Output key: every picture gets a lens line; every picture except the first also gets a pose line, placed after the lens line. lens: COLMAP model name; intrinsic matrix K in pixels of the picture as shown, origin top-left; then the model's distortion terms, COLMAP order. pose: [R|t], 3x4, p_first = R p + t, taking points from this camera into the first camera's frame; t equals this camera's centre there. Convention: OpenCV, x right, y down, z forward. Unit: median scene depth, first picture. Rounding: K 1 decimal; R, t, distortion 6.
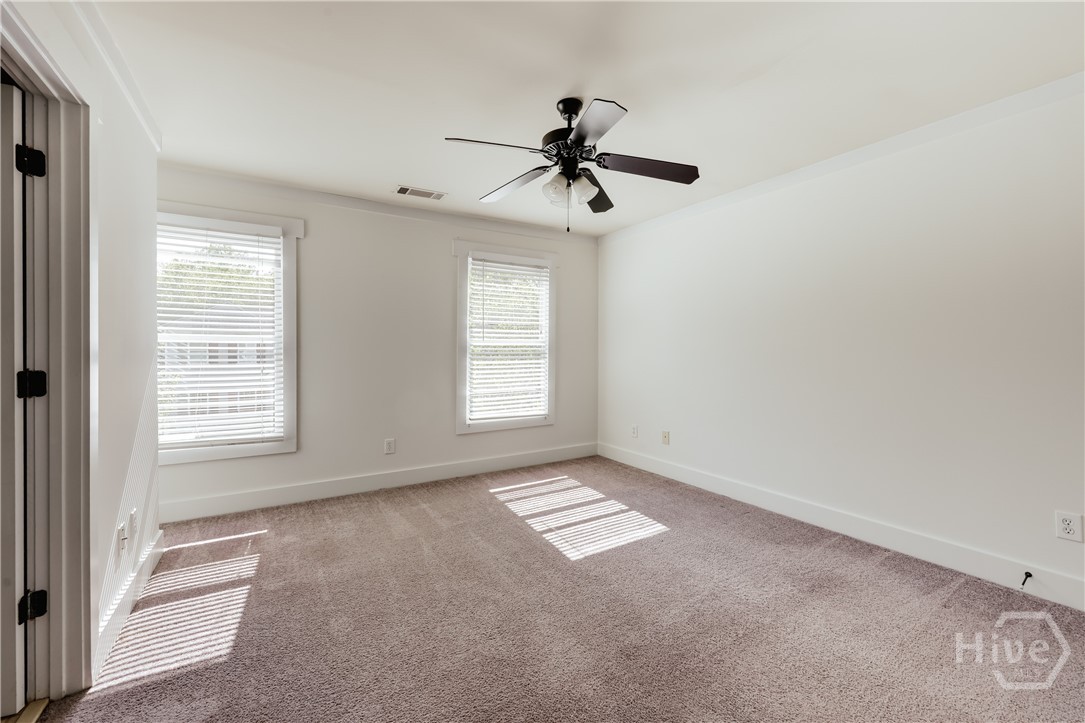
lens RADIAL K [[503.2, 0, 509.0], [0, 503.2, 351.0], [0, 0, 1]] dist [-0.001330, -0.000027]
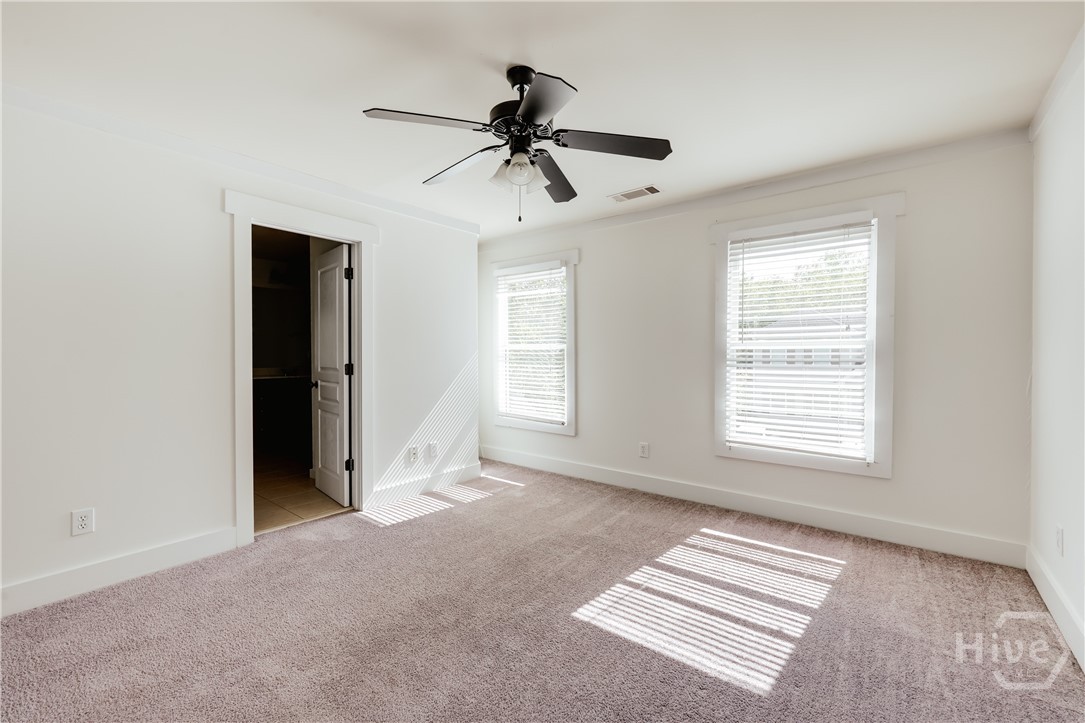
lens RADIAL K [[462.8, 0, 540.1], [0, 462.8, 357.7], [0, 0, 1]] dist [0.001600, 0.000404]
pose [[0.298769, 0.006918, -0.954300, 0.646235], [-0.005163, 0.999971, 0.005633, -0.000562], [0.954311, 0.003244, 0.298796, 0.575001]]
